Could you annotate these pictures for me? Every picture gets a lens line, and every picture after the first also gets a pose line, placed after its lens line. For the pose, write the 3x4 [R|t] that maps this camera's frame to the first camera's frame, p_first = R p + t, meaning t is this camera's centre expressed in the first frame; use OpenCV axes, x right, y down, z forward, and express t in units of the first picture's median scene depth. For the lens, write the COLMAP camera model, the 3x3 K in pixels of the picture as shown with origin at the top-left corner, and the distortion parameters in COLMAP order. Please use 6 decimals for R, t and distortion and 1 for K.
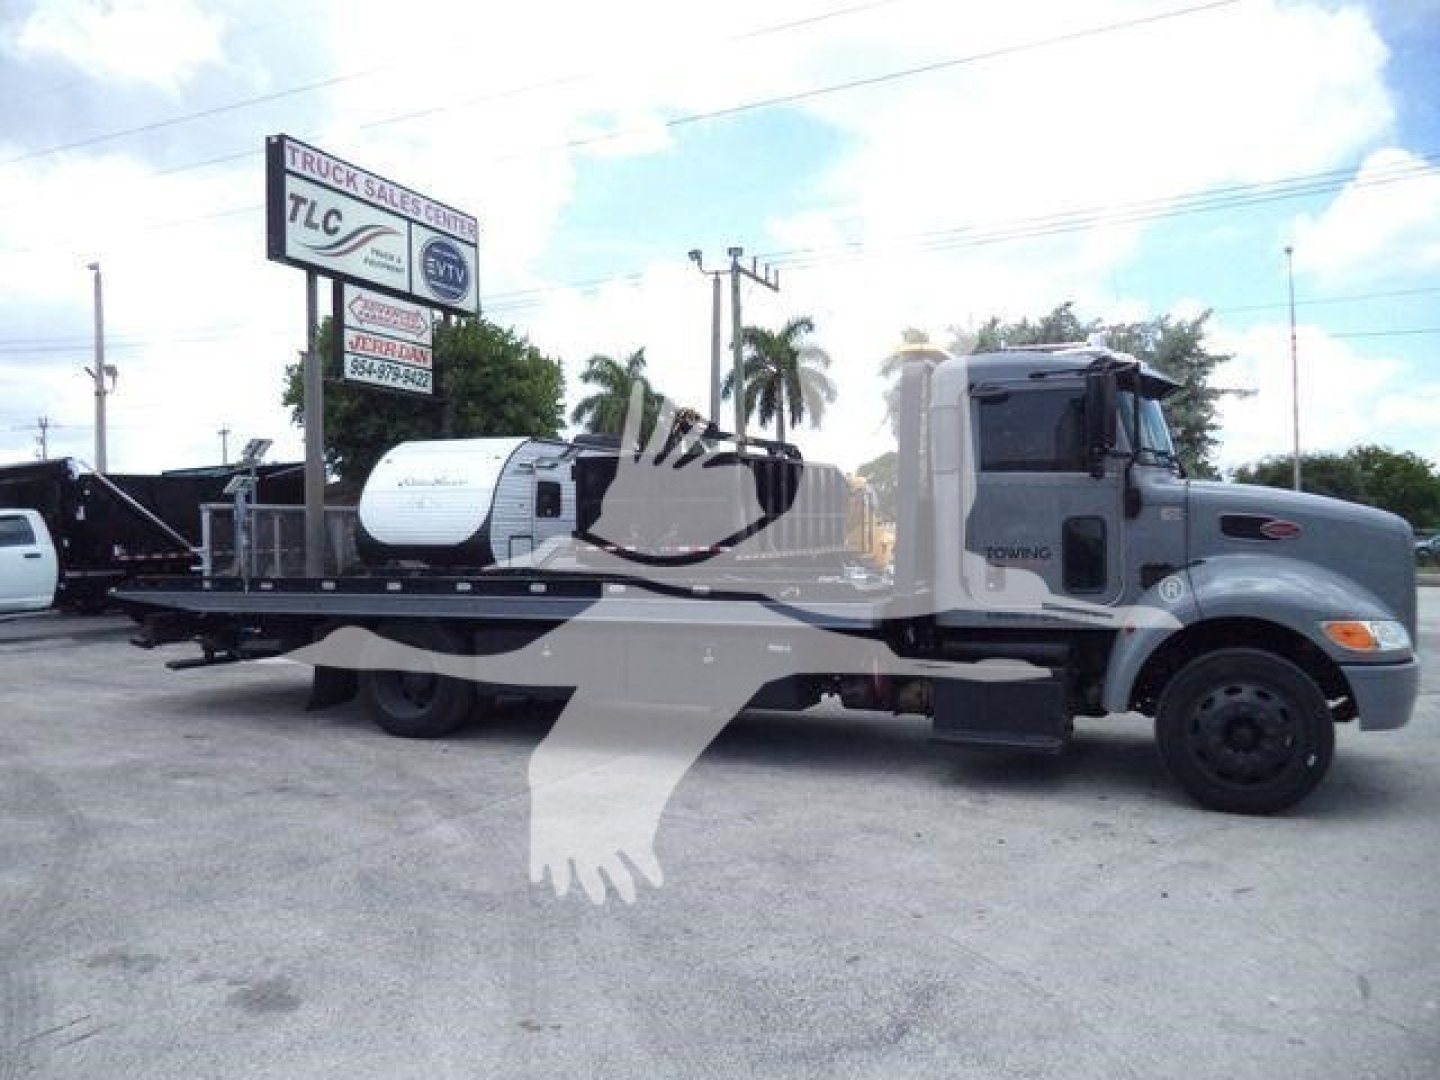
lens RADIAL K [[1164.5, 0, 715.5], [0, 1164.5, 549.8], [0, 0, 1]] dist [-0.036115, 0.012750]
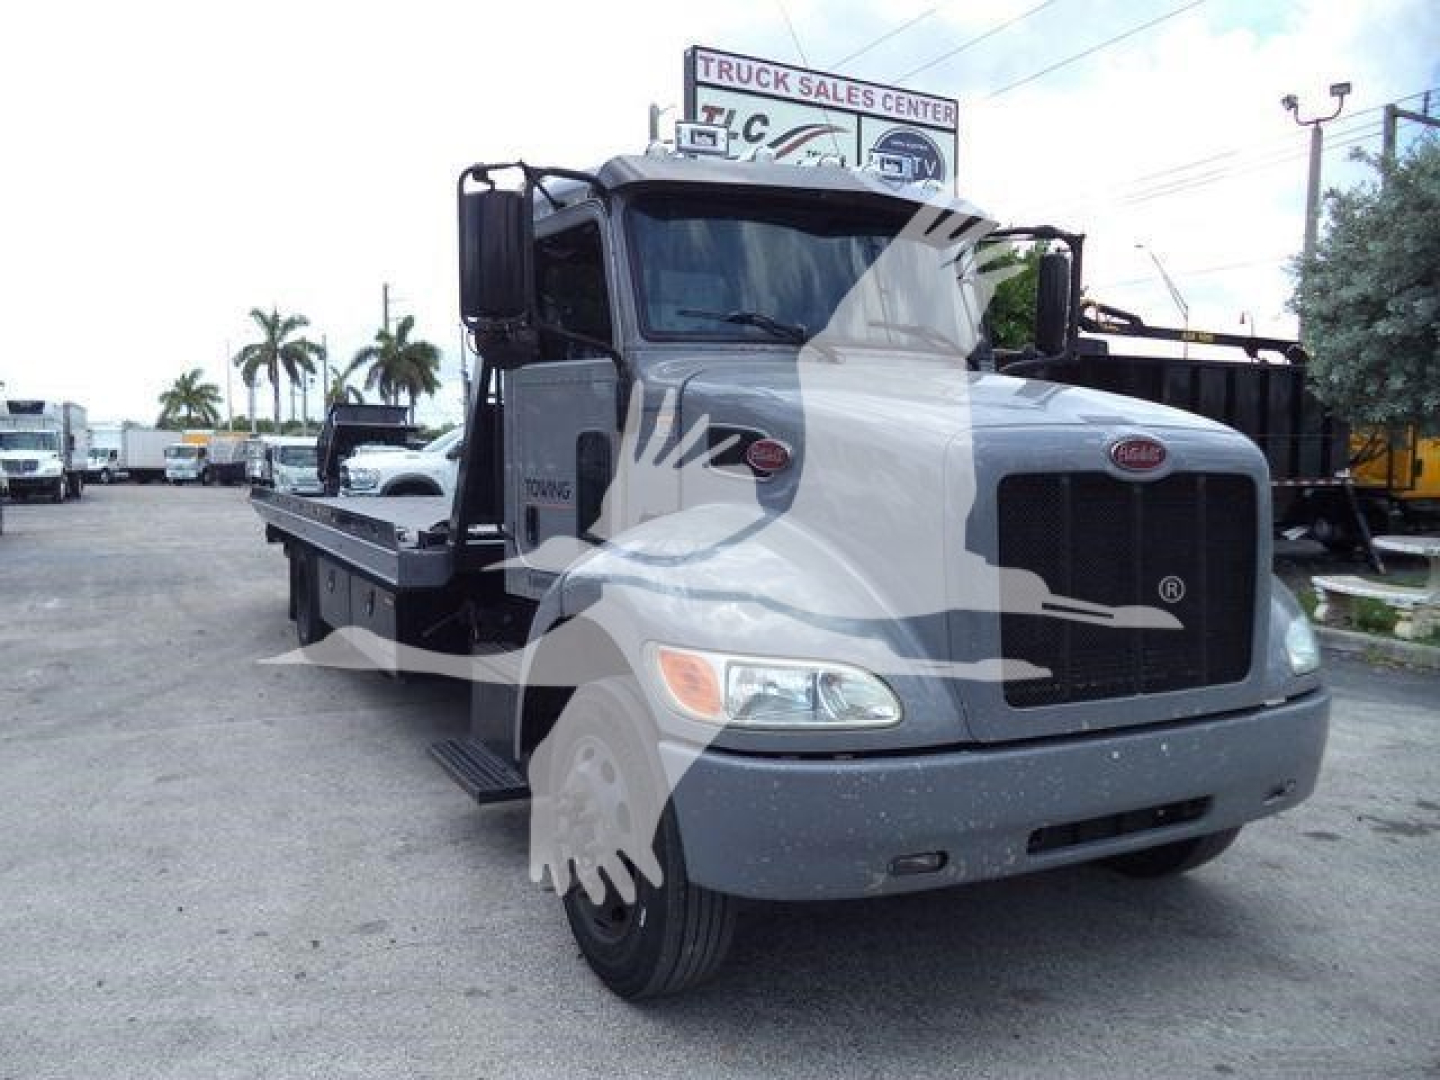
lens RADIAL K [[1164.5, 0, 725.8], [0, 1164.5, 551.2], [0, 0, 1]] dist [-0.036115, 0.012750]
pose [[0.786056, 0.065208, -0.614706, 0.268663], [-0.021070, 0.996669, 0.078783, -0.005516], [0.617796, -0.048976, 0.784812, 0.201004]]
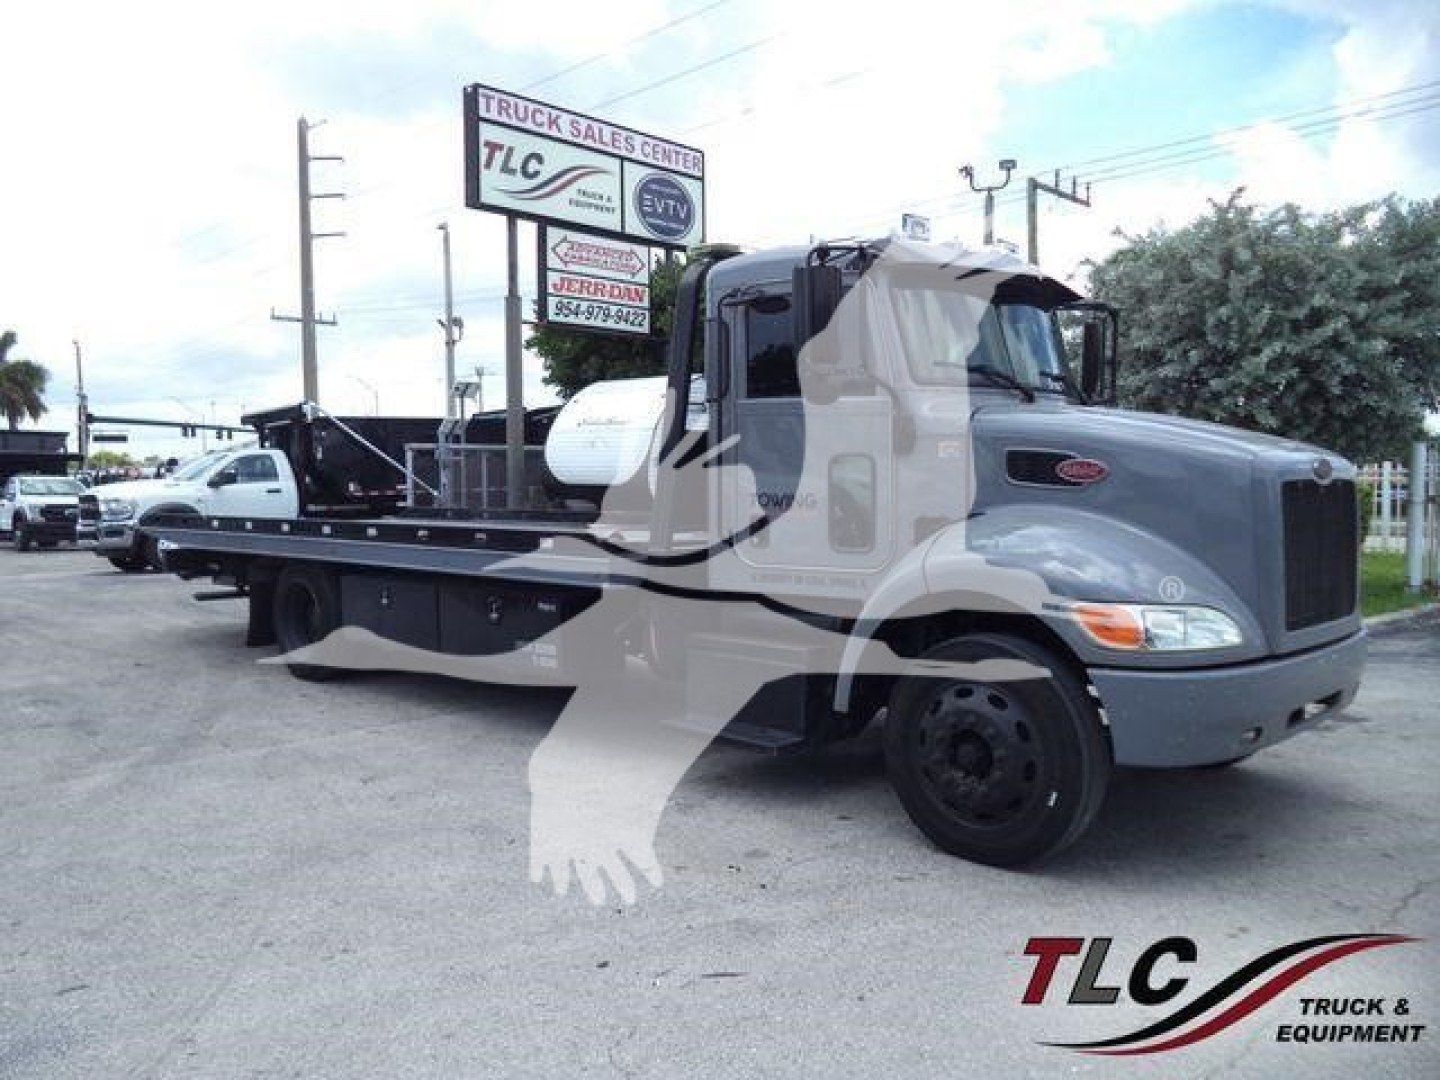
lens RADIAL K [[1164.5, 0, 725.2], [0, 1164.5, 543.2], [0, 0, 1]] dist [-0.036115, 0.012750]
pose [[0.940463, 0.024371, -0.339020, 0.179927], [-0.008882, 0.998848, 0.047163, -0.001766], [0.339779, -0.041344, 0.939596, 0.086551]]
